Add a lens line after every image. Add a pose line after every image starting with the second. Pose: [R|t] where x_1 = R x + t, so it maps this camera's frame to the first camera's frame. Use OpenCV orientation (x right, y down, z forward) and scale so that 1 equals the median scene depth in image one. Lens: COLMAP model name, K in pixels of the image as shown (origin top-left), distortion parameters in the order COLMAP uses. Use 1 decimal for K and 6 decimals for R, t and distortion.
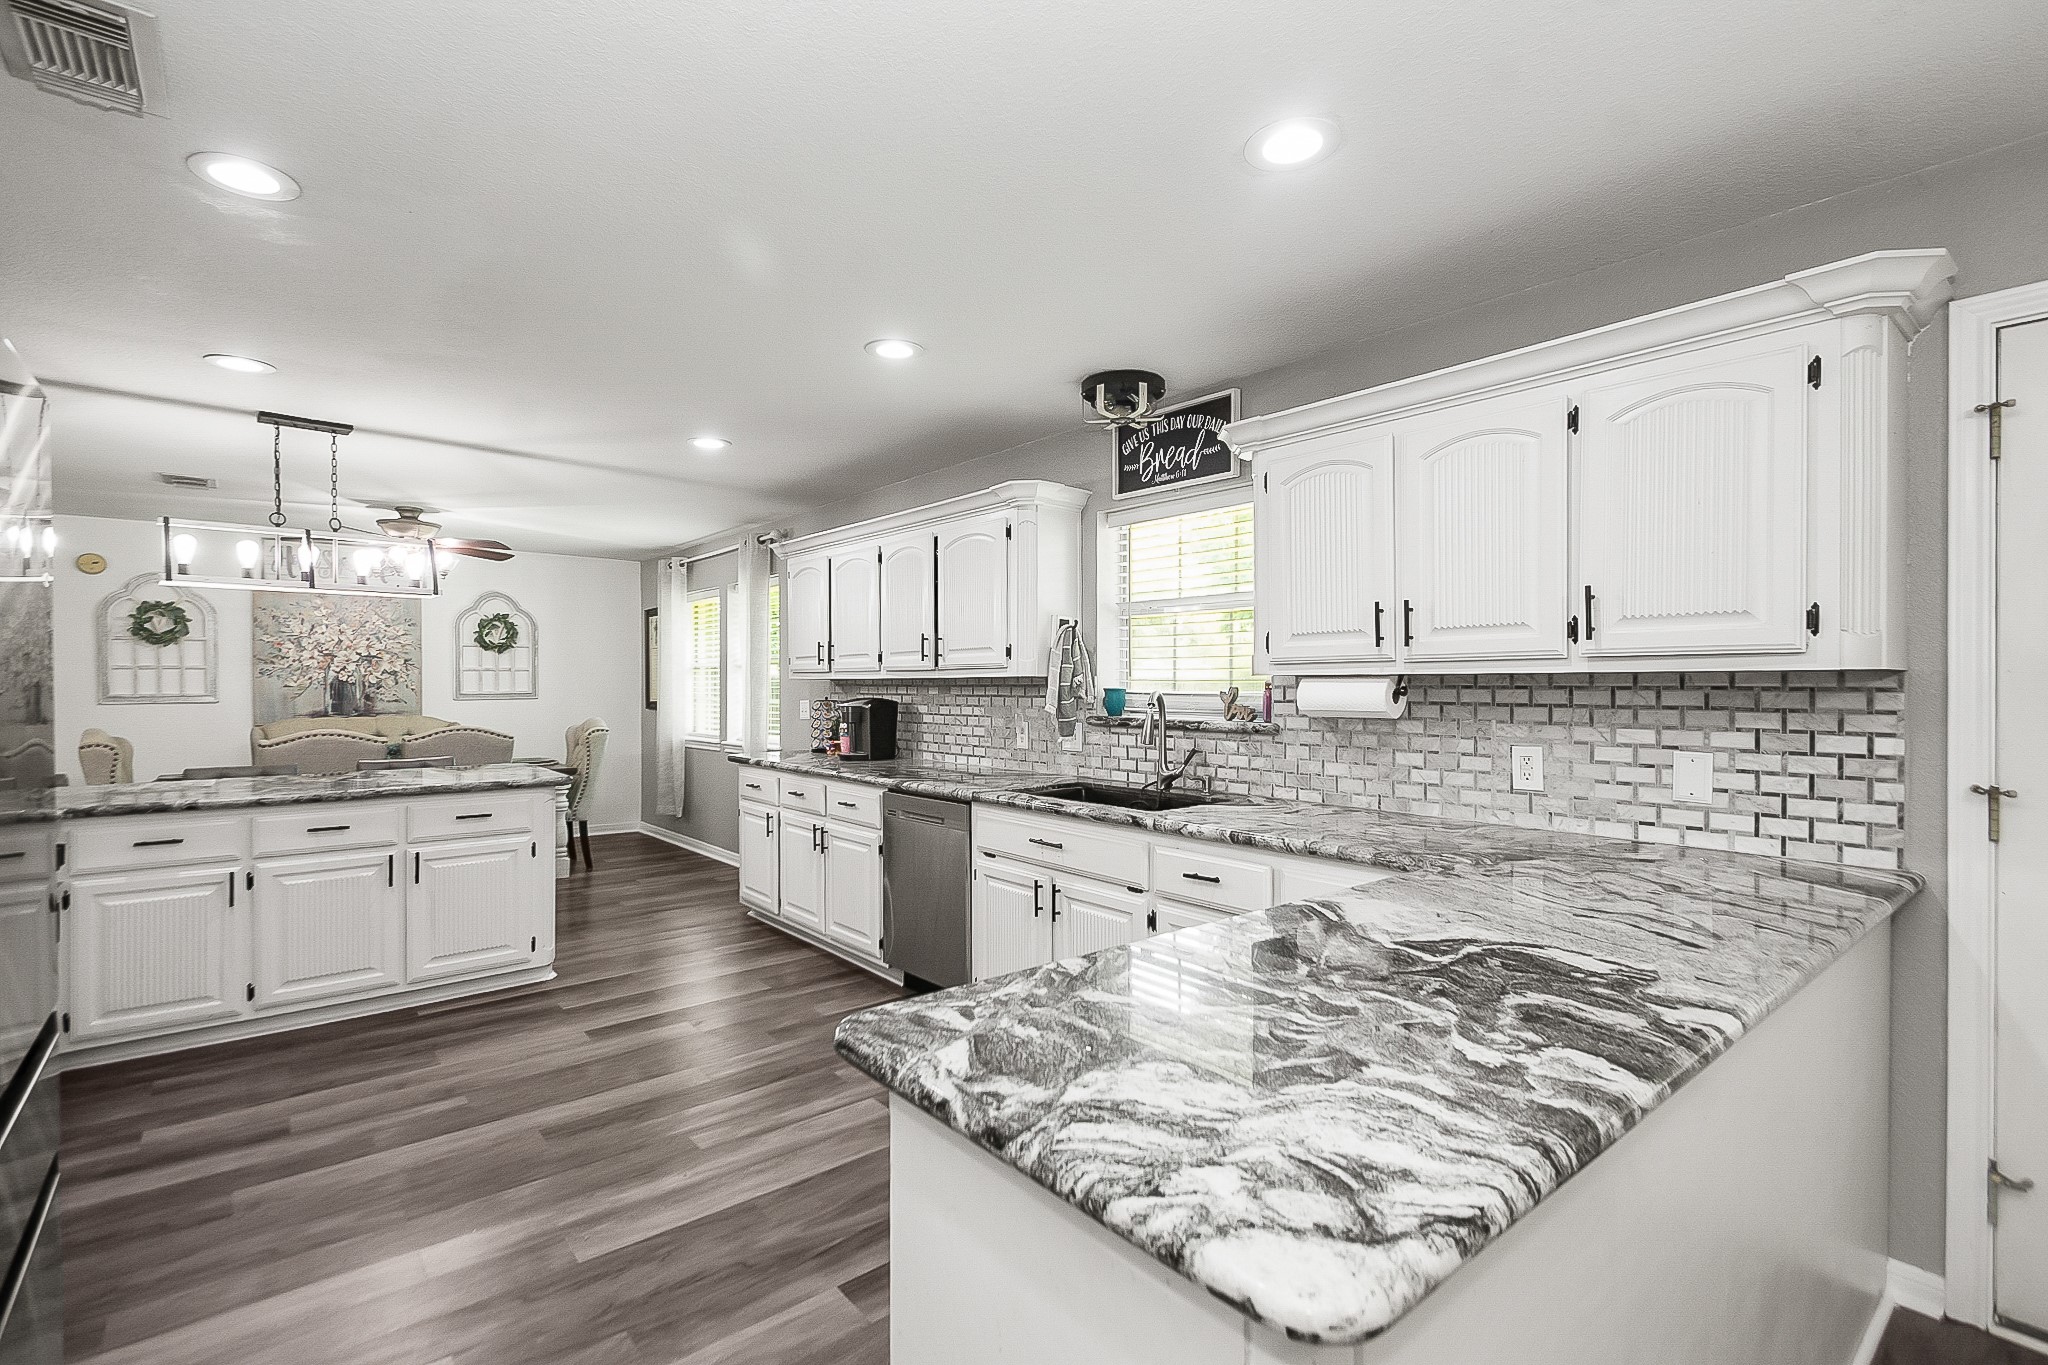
lens RADIAL K [[928.9, 0, 1017.7], [0, 928.9, 687.8], [0, 0, 1]] dist [0.026108, 0.000130]
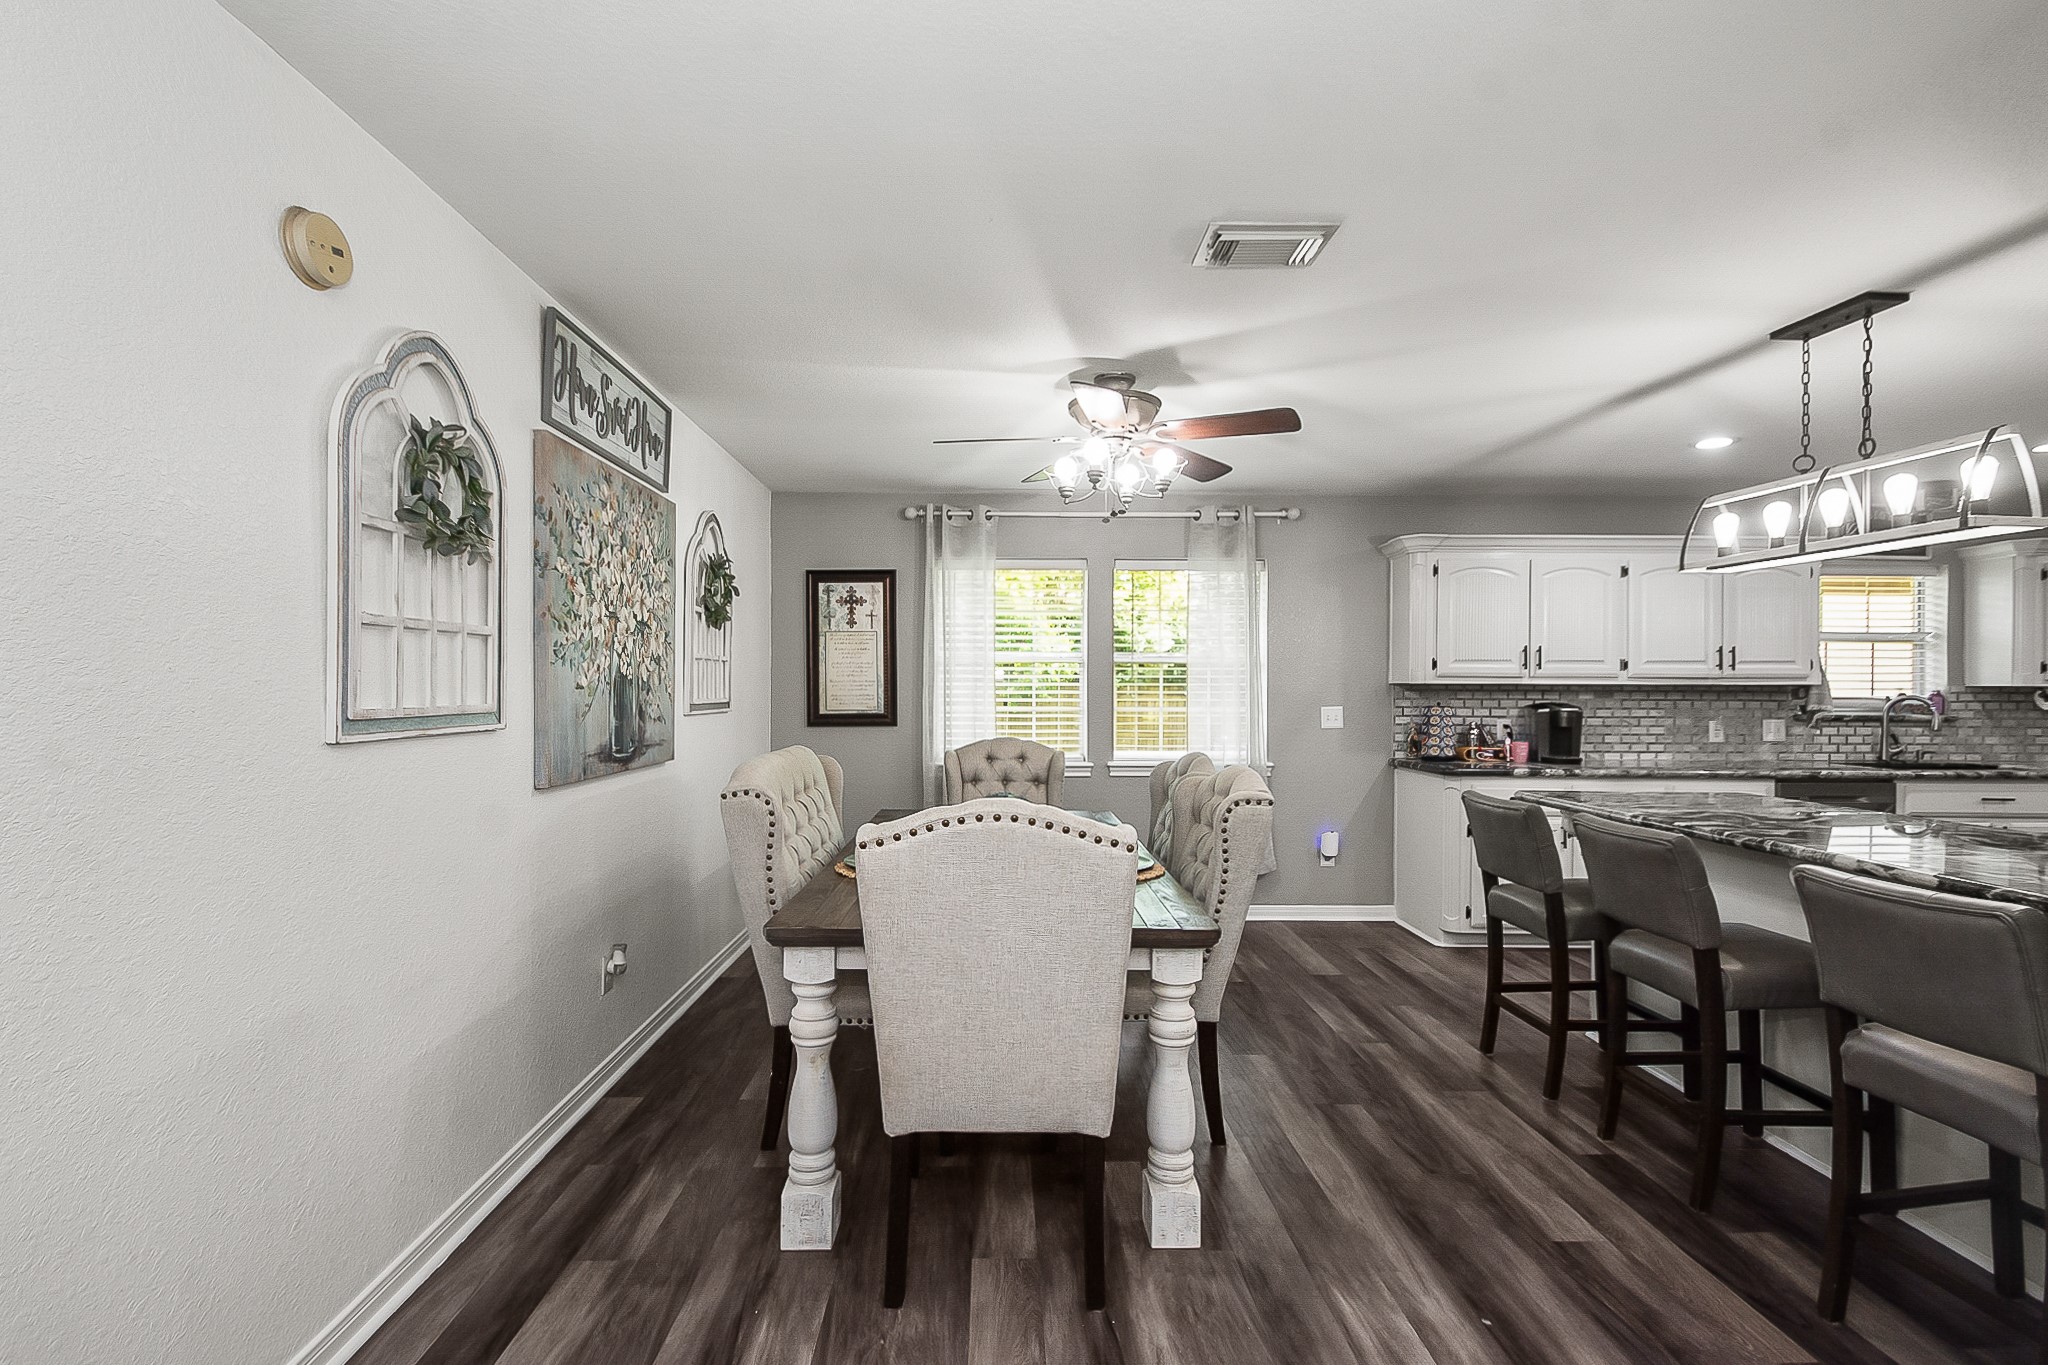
lens RADIAL K [[920.4, 0, 1024.0], [0, 920.4, 682.5], [0, 0, 1]] dist [0.024079, -0.000421]
pose [[0.630861, 0.011210, 0.775815, -1.690633], [0.002309, 0.999864, -0.016324, 0.004480], [-0.775893, 0.012089, 0.630749, 1.025307]]
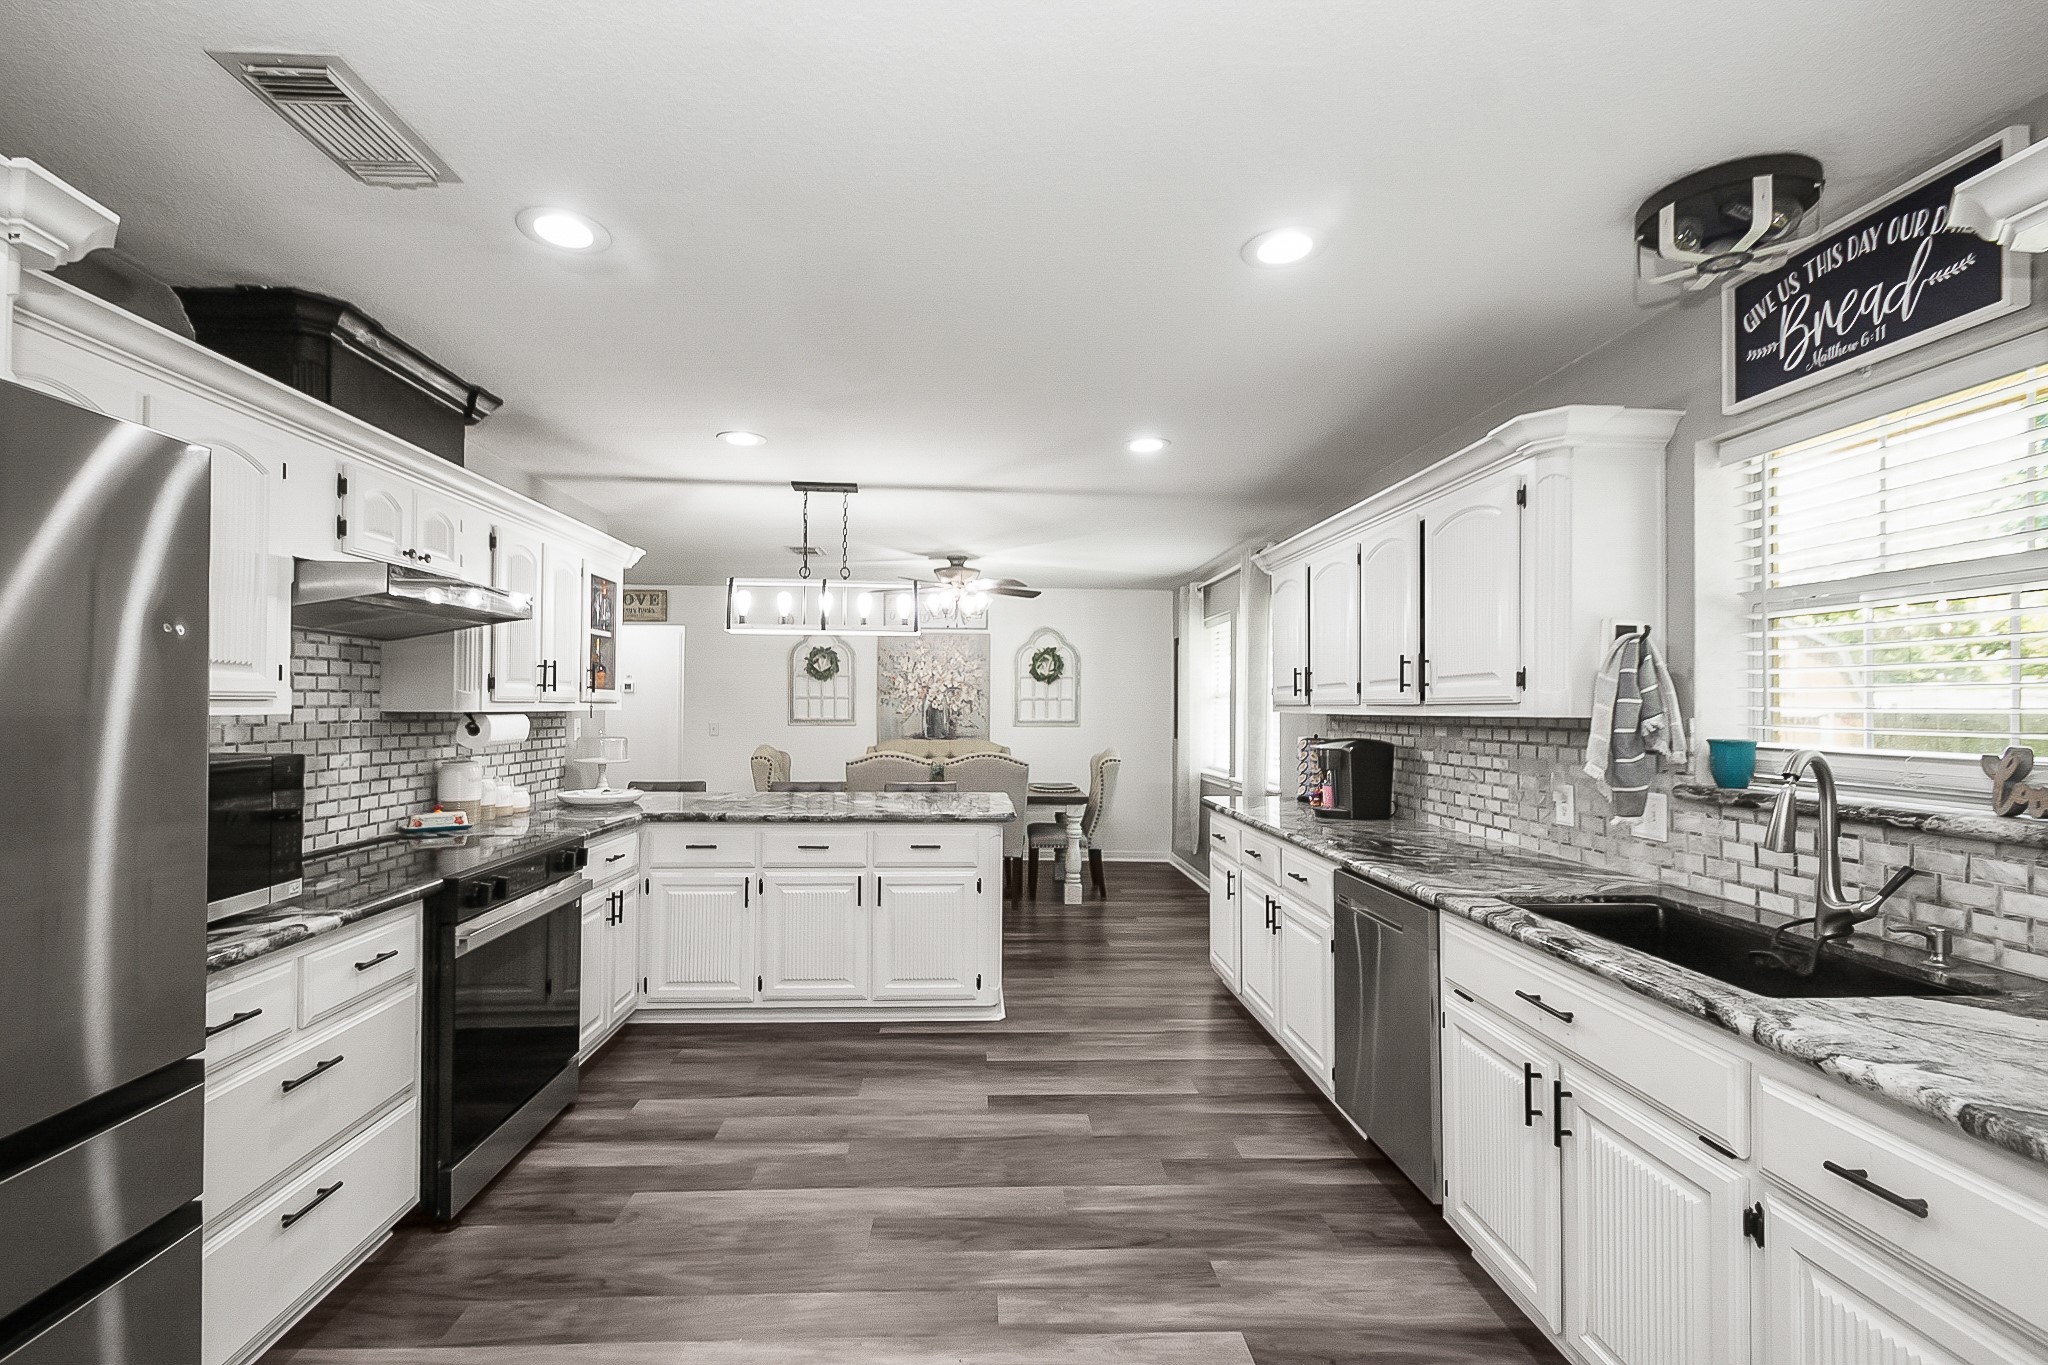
lens RADIAL K [[904.7, 0, 1016.2], [0, 904.7, 693.4], [0, 0, 1]] dist [0.038231, -0.017724]
pose [[0.798317, -0.001860, -0.602234, 0.094011], [-0.011241, 0.999775, -0.017989, -0.012996], [0.602132, 0.021131, 0.798117, 0.273189]]
